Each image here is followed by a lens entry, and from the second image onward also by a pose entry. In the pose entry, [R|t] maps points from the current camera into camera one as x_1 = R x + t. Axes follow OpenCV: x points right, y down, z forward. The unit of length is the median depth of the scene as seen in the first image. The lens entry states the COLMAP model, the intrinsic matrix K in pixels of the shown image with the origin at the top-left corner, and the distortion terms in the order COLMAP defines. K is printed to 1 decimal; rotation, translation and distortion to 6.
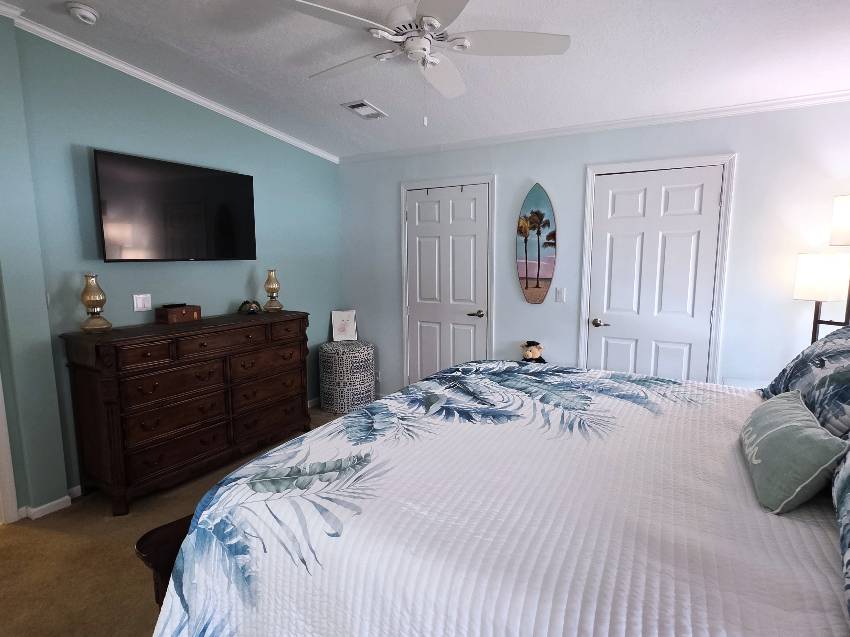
lens RADIAL K [[449.5, 0, 425.0], [0, 449.5, 318.5], [0, 0, 1]] dist [0.001516, 0.000121]
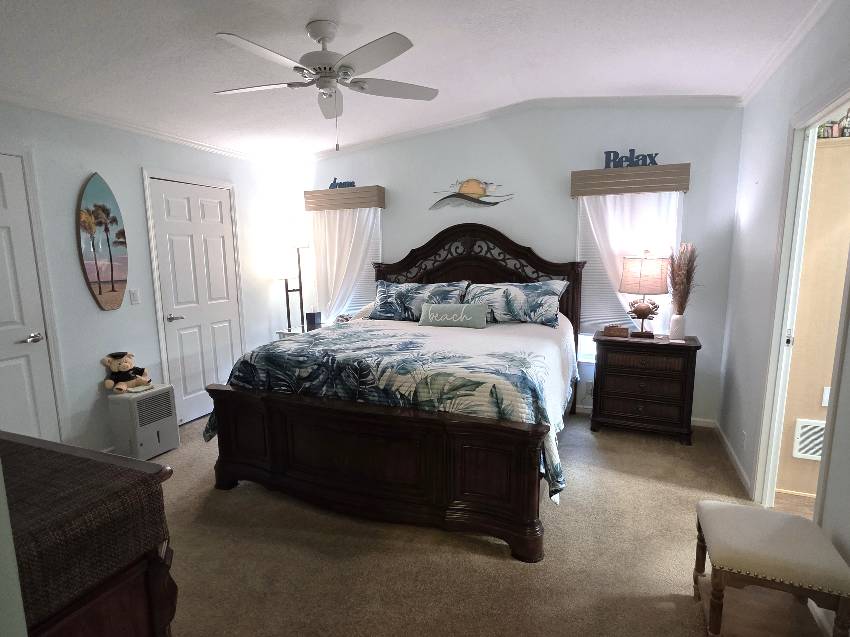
lens RADIAL K [[449.5, 0, 425.0], [0, 449.5, 318.5], [0, 0, 1]] dist [0.001516, 0.000121]
pose [[-0.111147, -0.149574, 0.982484, -0.716220], [0.140186, 0.976364, 0.164501, -0.077845], [-0.983867, 0.156014, -0.087552, 0.486998]]
